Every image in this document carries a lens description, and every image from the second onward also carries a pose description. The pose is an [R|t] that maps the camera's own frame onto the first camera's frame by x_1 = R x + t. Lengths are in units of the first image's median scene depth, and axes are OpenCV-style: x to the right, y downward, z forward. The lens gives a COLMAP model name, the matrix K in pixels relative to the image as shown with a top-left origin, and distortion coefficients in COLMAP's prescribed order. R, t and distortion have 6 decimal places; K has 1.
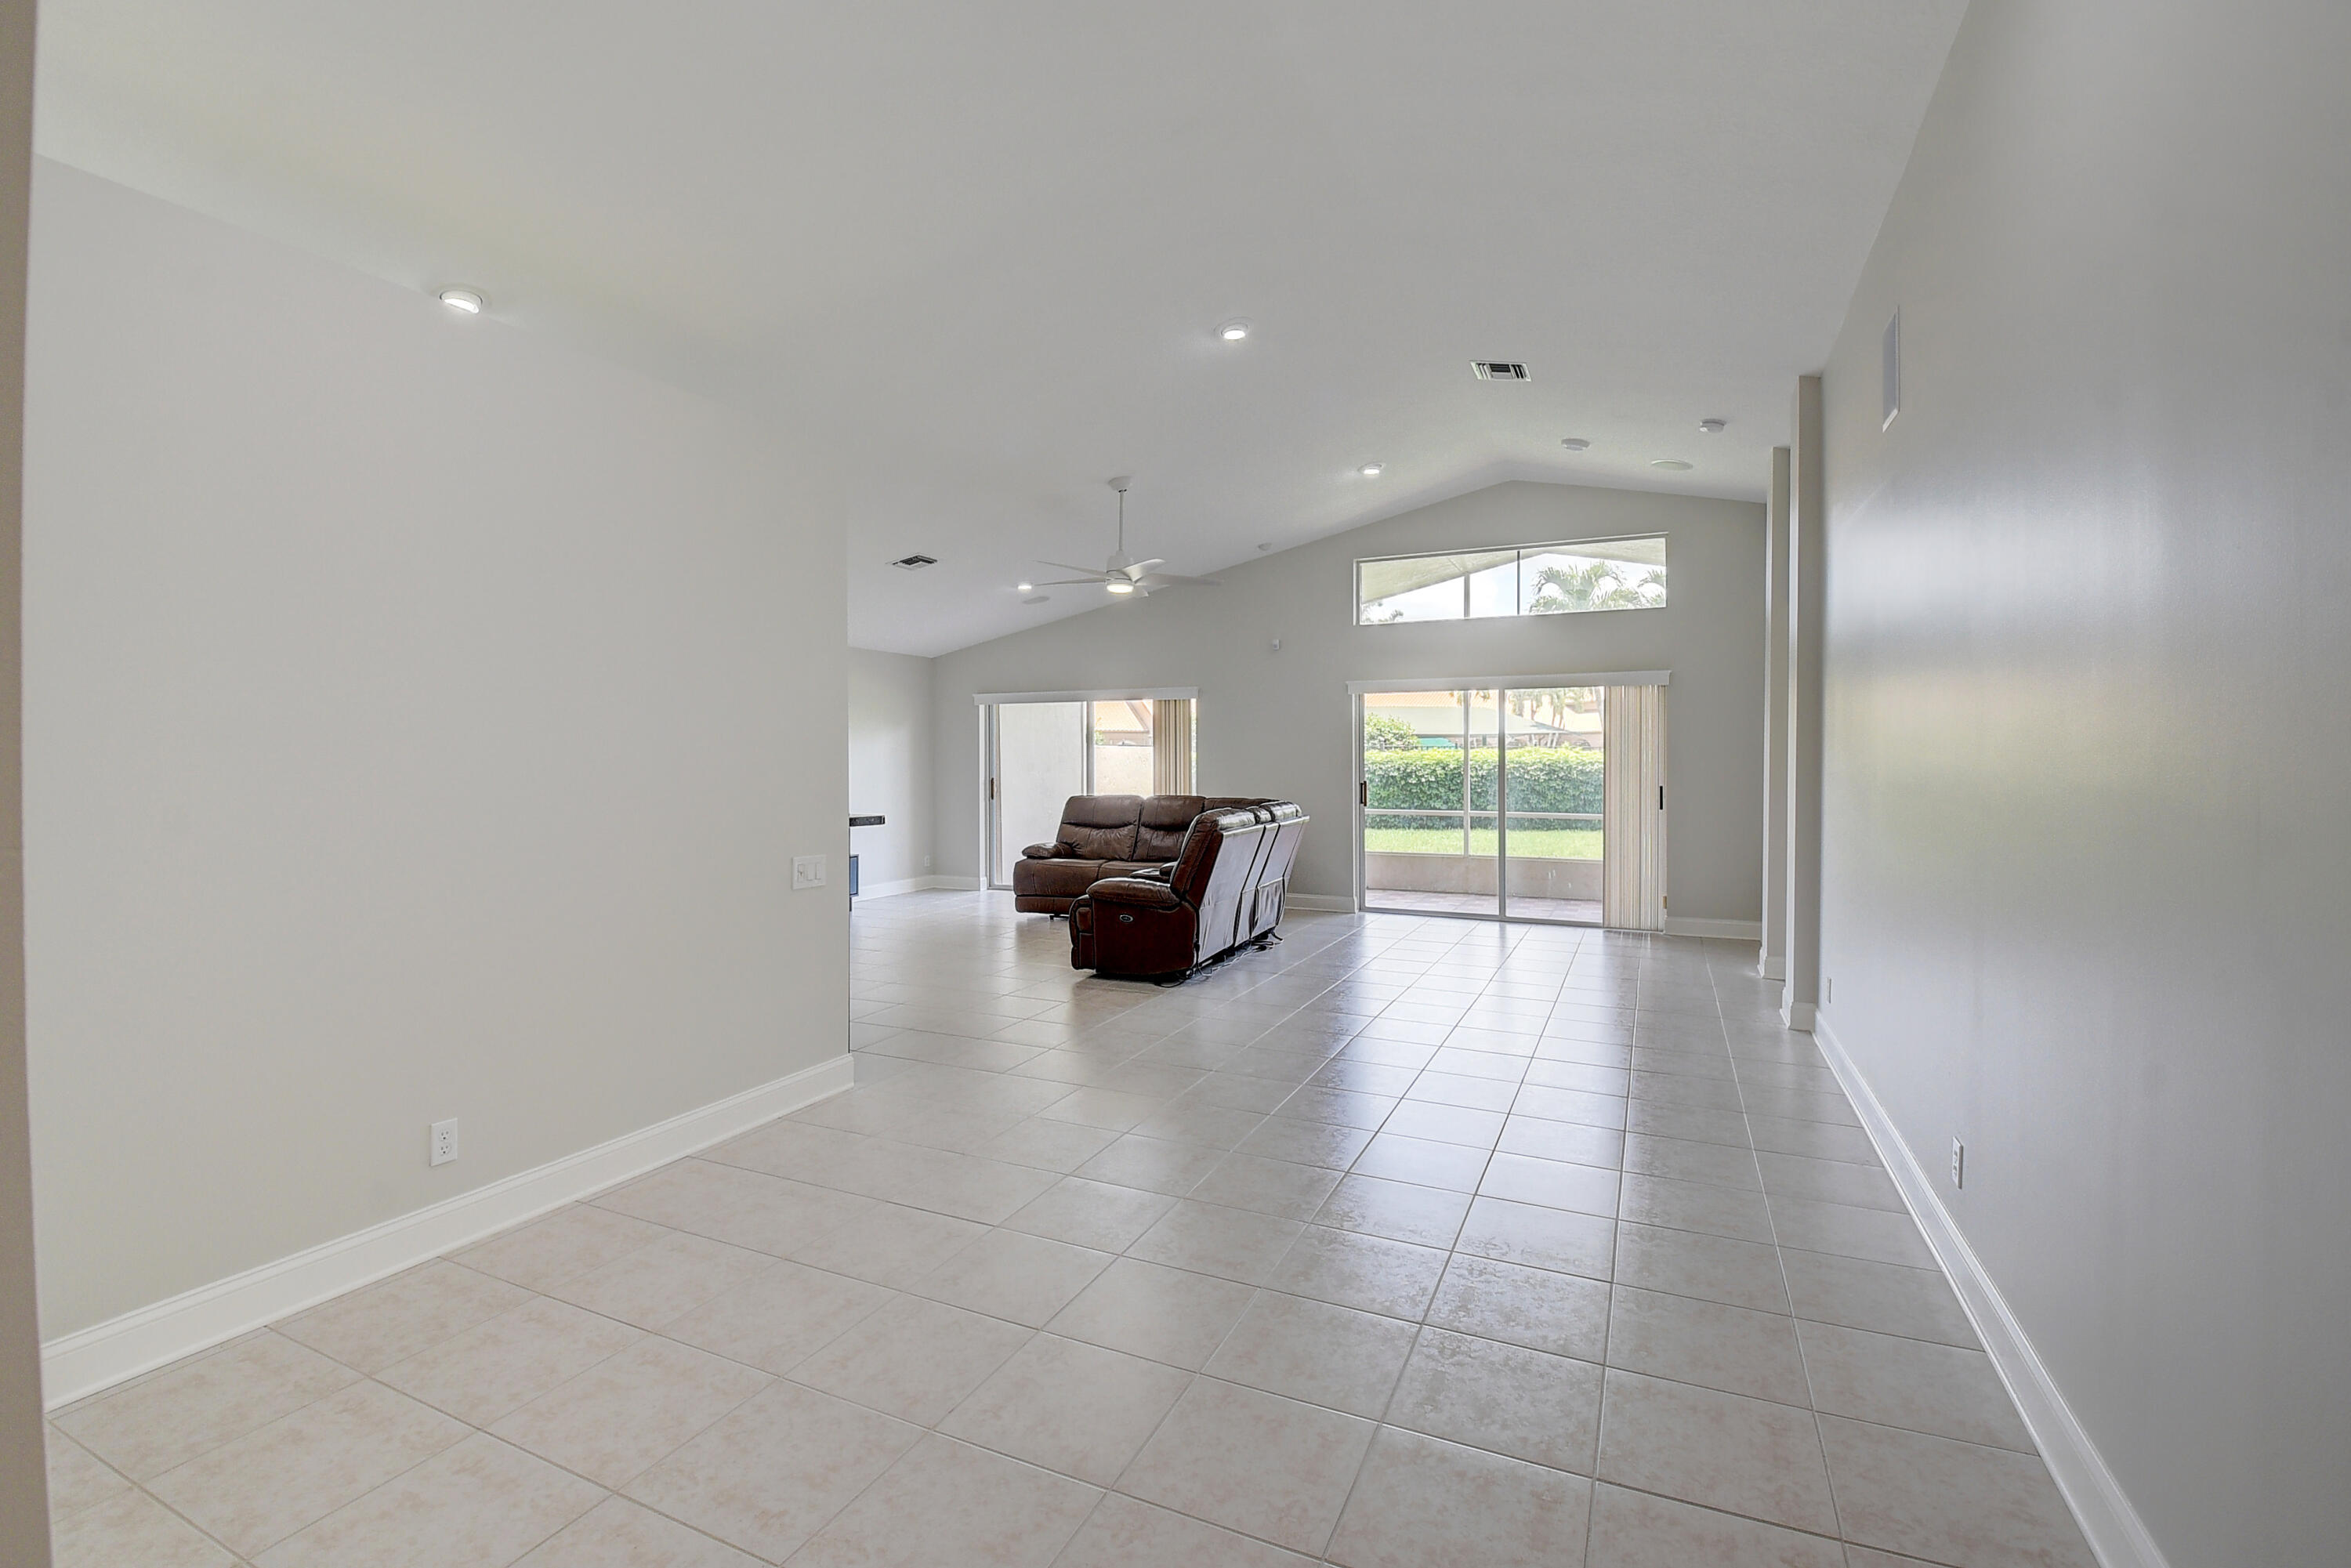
lens RADIAL K [[1044.2, 0, 1173.1], [0, 1044.2, 773.3], [0, 0, 1]] dist [-0.018721, -0.000400]
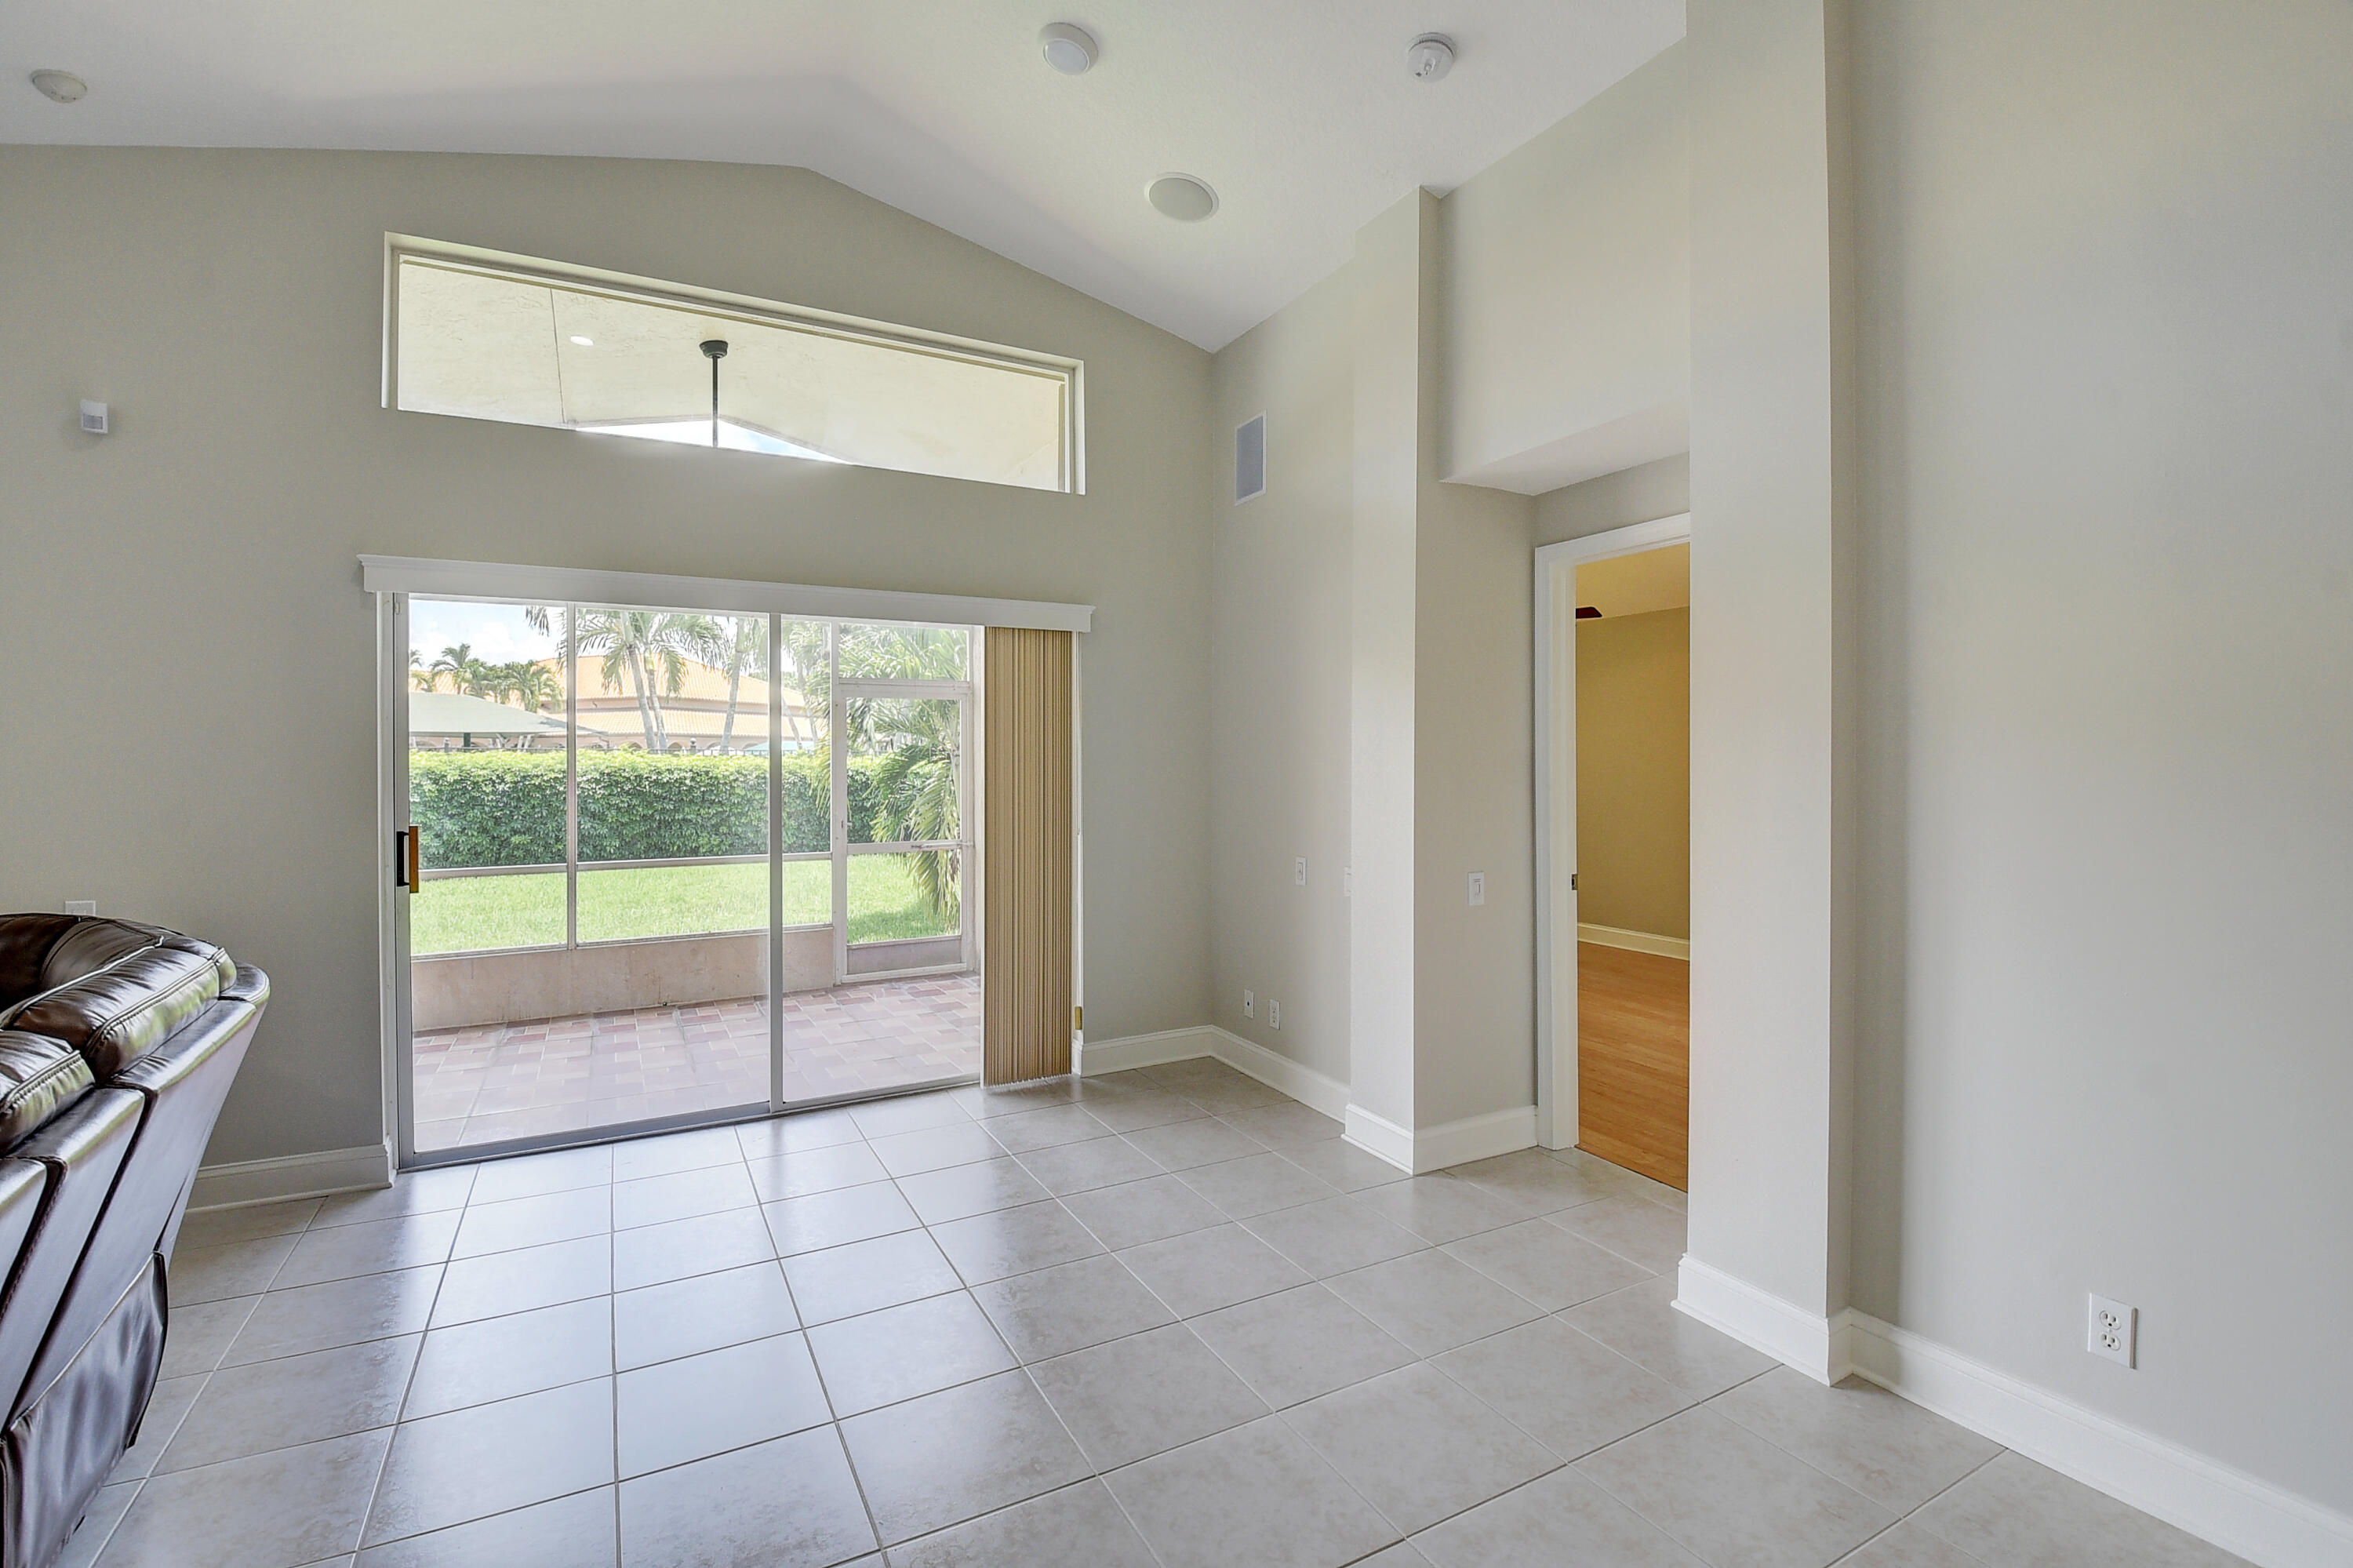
lens RADIAL K [[1045.2, 0, 1143.0], [0, 1045.2, 740.5], [0, 0, 1]] dist [-0.018721, -0.000400]
pose [[0.612669, 0.009997, 0.790276, 0.048587], [0.019830, 0.999411, -0.028017, -0.007402], [-0.790091, 0.032836, 0.612110, 0.557008]]
